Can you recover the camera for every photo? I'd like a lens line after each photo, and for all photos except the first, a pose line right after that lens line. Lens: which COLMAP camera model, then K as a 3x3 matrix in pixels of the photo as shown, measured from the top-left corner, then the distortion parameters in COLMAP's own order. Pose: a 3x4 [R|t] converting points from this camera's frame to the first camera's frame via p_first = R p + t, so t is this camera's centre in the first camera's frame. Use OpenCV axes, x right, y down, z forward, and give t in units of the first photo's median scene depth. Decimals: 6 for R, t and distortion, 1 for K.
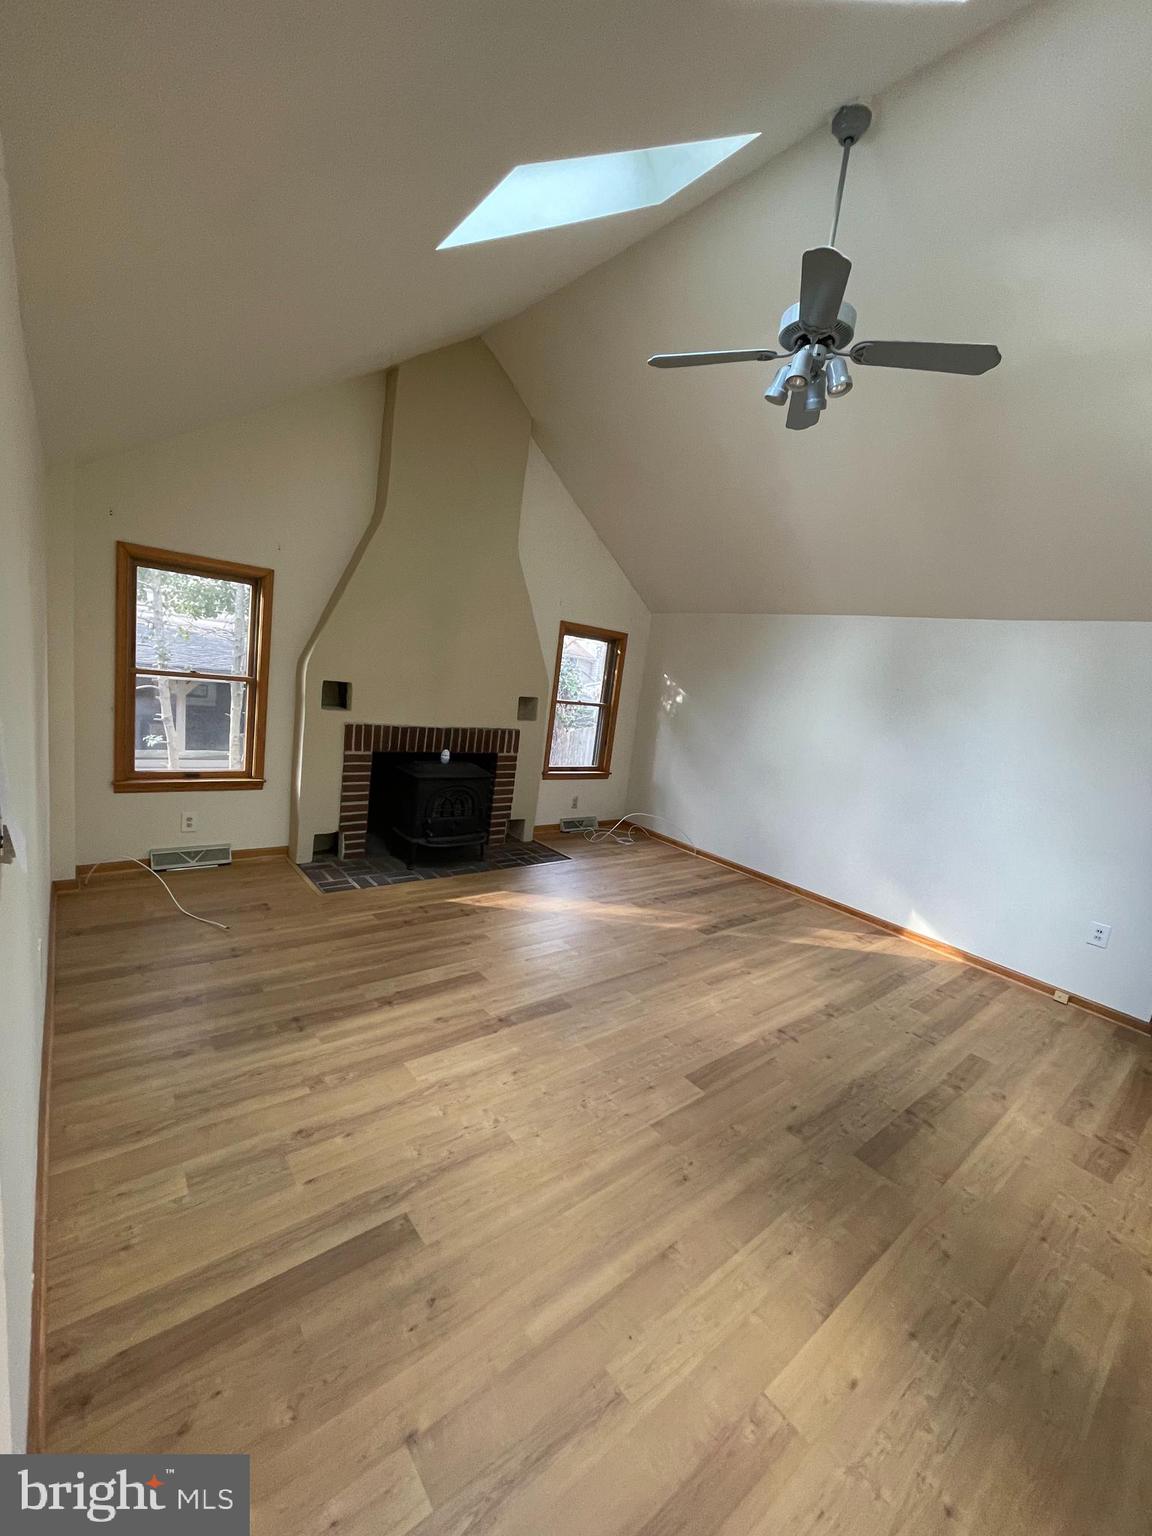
lens RADIAL K [[617.3, 0, 577.8], [0, 617.3, 765.9], [0, 0, 1]] dist [-0.013683, 0.006171]
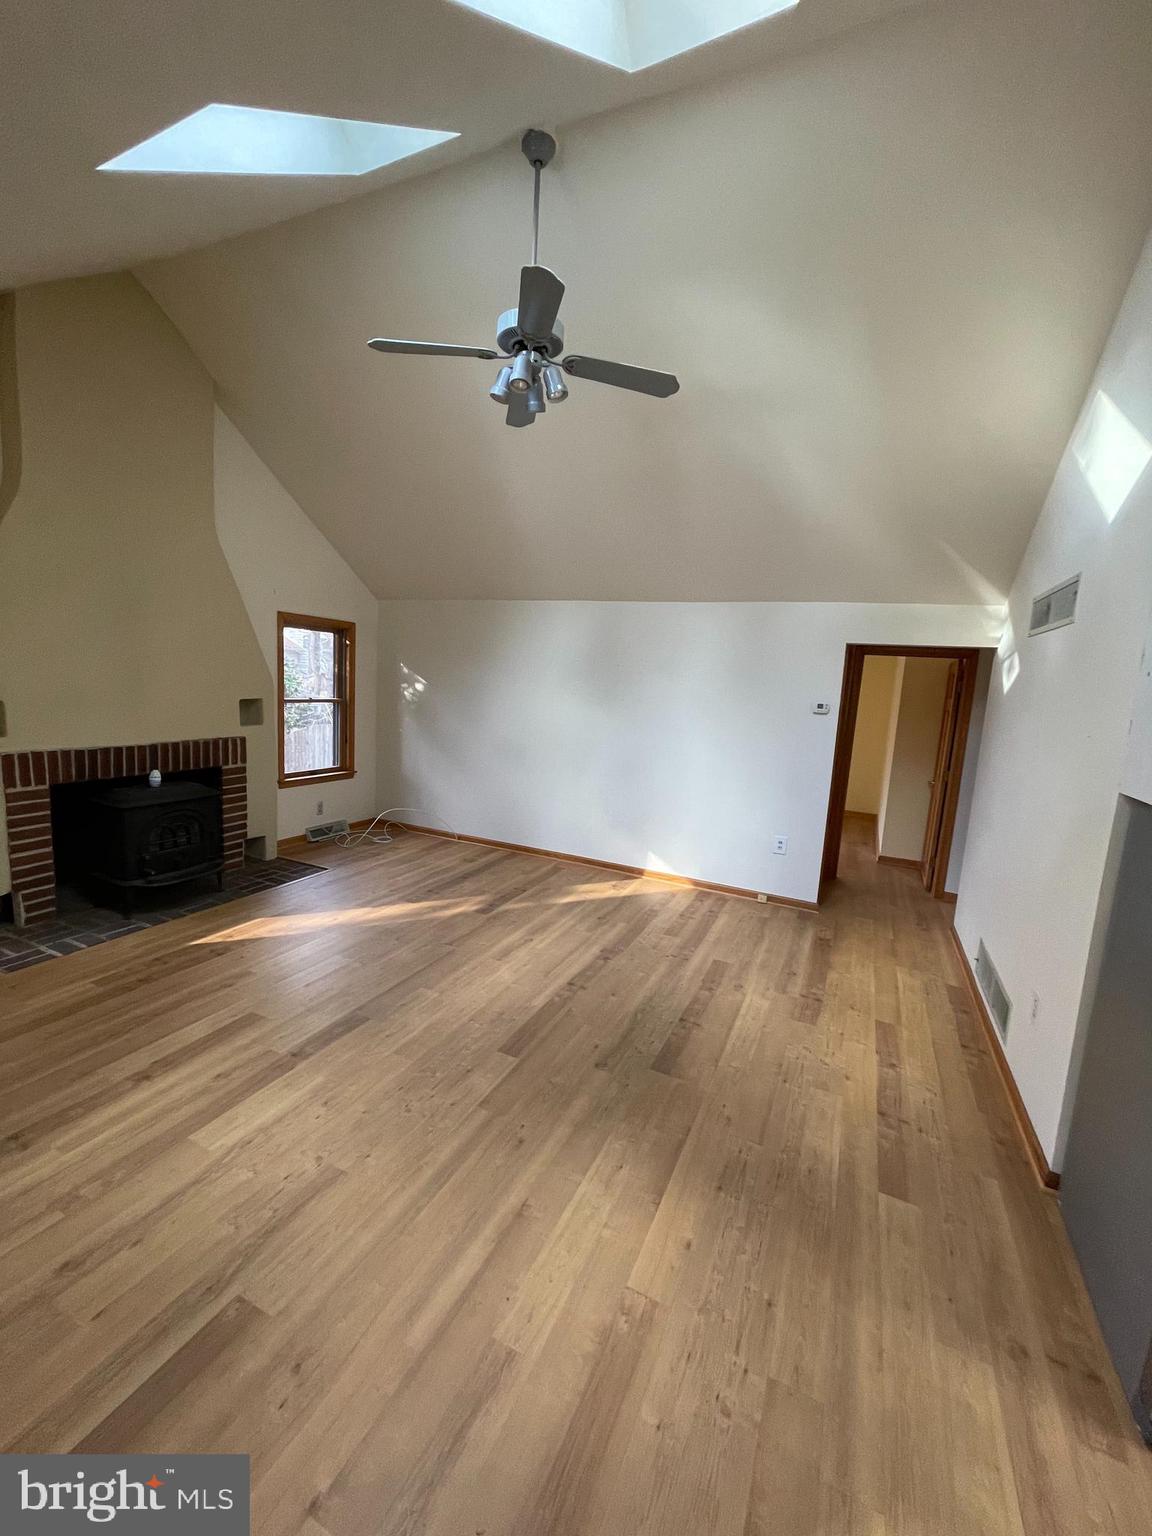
lens RADIAL K [[617.1, 0, 577.0], [0, 617.1, 765.9], [0, 0, 1]] dist [-0.007855, 0.000983]
pose [[0.901721, -0.129695, 0.412406, -0.052733], [0.119243, 0.991549, 0.051104, -0.008322], [-0.415549, 0.003095, 0.909566, -0.006531]]
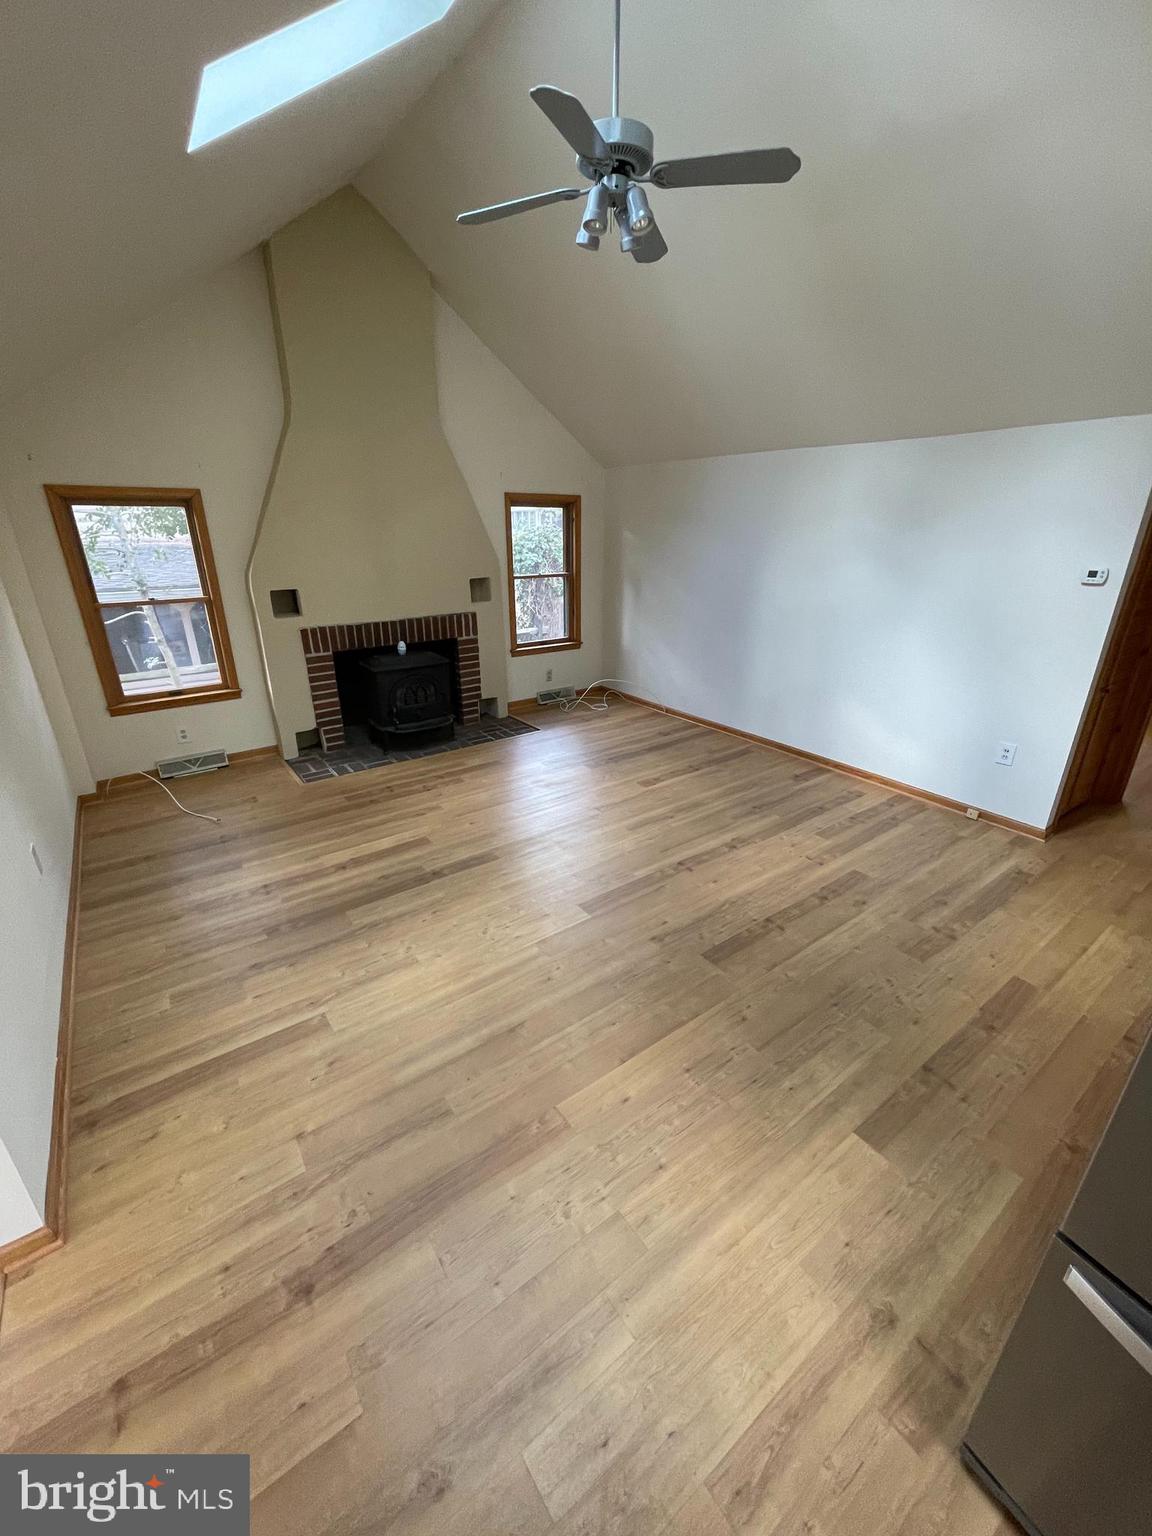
lens RADIAL K [[617.1, 0, 577.0], [0, 617.1, 765.9], [0, 0, 1]] dist [-0.007855, 0.000983]
pose [[0.990563, -0.095861, -0.097956, 0.226142], [0.114675, 0.971105, 0.209295, -0.007166], [0.075062, -0.218553, 0.972934, -0.076829]]
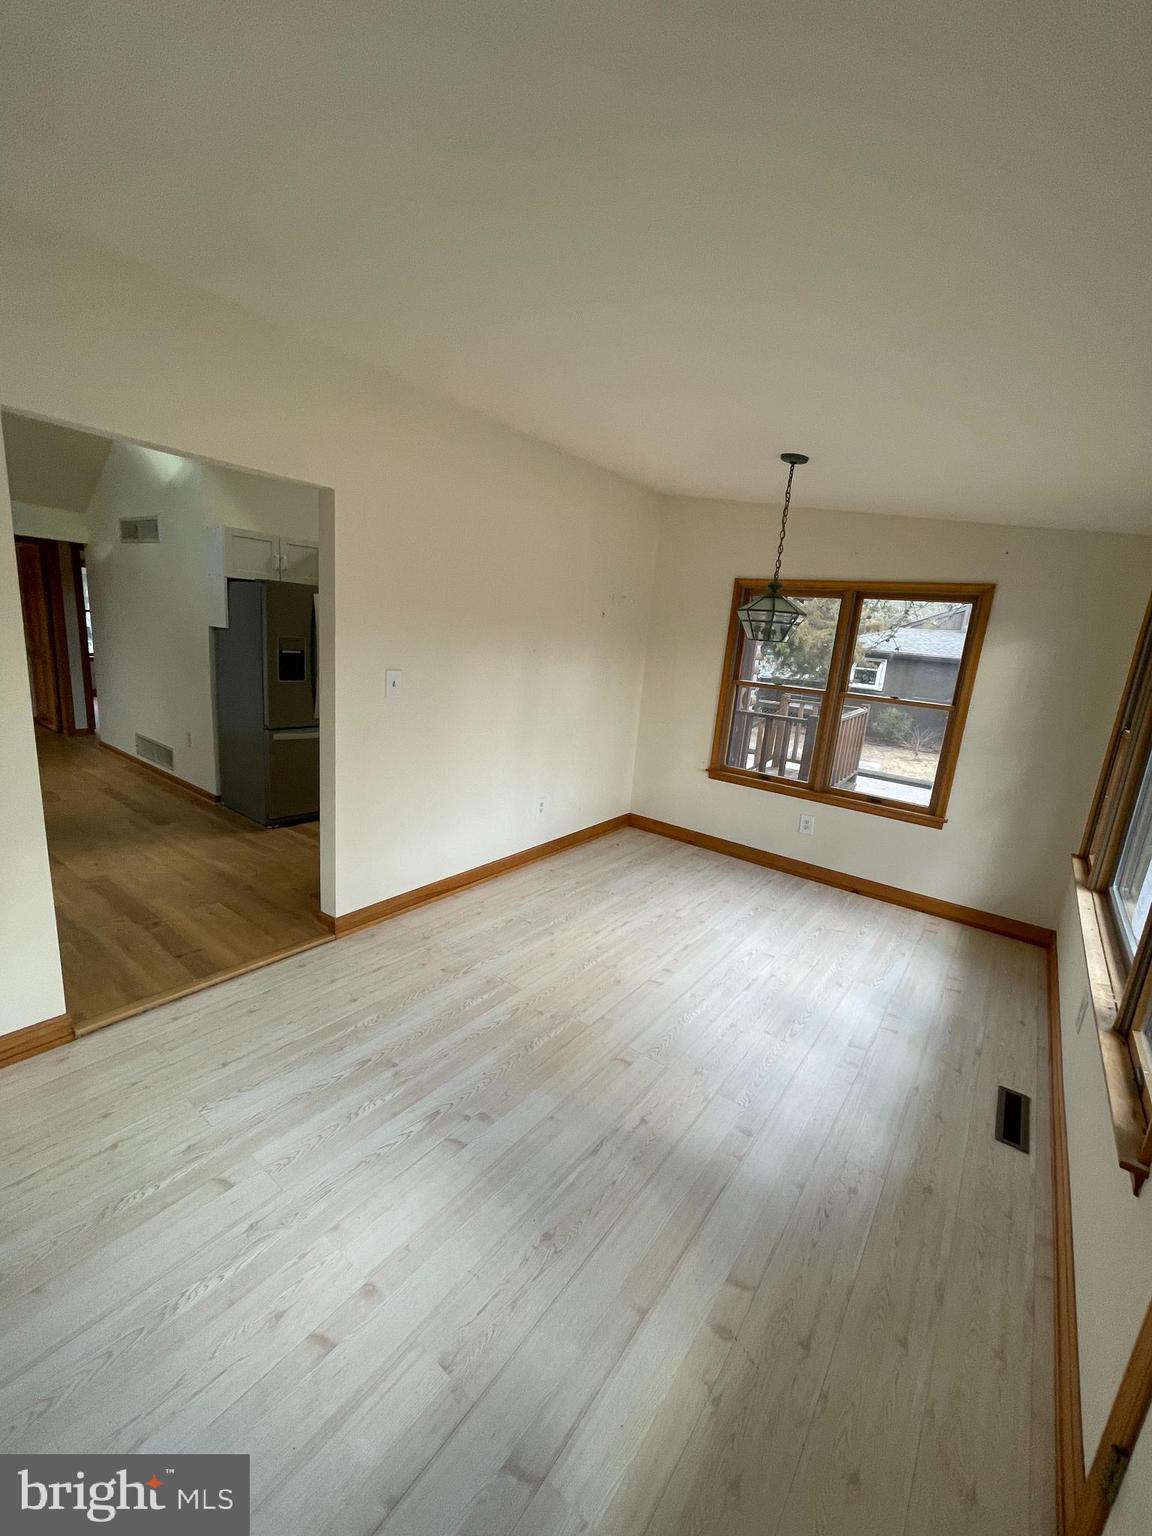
lens RADIAL K [[617.1, 0, 577.0], [0, 617.1, 765.9], [0, 0, 1]] dist [-0.007855, 0.000983]
pose [[-0.230937, -0.342675, 0.910627, -0.853133], [0.037937, 0.932043, 0.360355, -0.063570], [-0.972229, 0.117766, -0.202243, -0.167048]]
